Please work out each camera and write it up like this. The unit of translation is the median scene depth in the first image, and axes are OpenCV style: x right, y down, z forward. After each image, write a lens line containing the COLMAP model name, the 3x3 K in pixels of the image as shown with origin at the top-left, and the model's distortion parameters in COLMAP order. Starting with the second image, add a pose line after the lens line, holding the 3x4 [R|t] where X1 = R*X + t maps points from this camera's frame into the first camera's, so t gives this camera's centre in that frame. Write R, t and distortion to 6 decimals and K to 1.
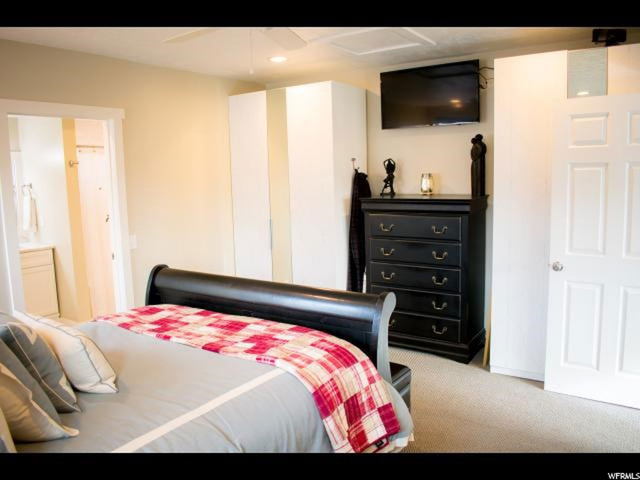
lens RADIAL K [[515.4, 0, 320.0], [0, 515.4, 240.0], [0, 0, 1]] dist [-0.092018, 0.001857]
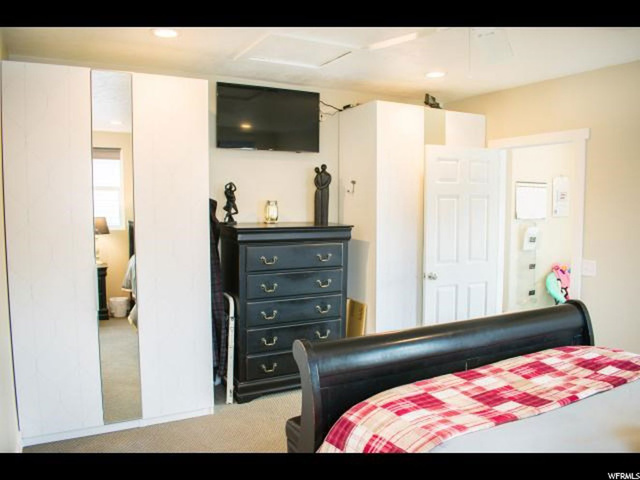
lens RADIAL K [[515.4, 0, 320.0], [0, 515.4, 240.0], [0, 0, 1]] dist [-0.092018, 0.001857]
pose [[0.439869, -0.042051, 0.897077, -0.655661], [0.098400, 0.995146, -0.001601, -0.051783], [-0.892655, 0.088976, 0.441871, 0.557197]]
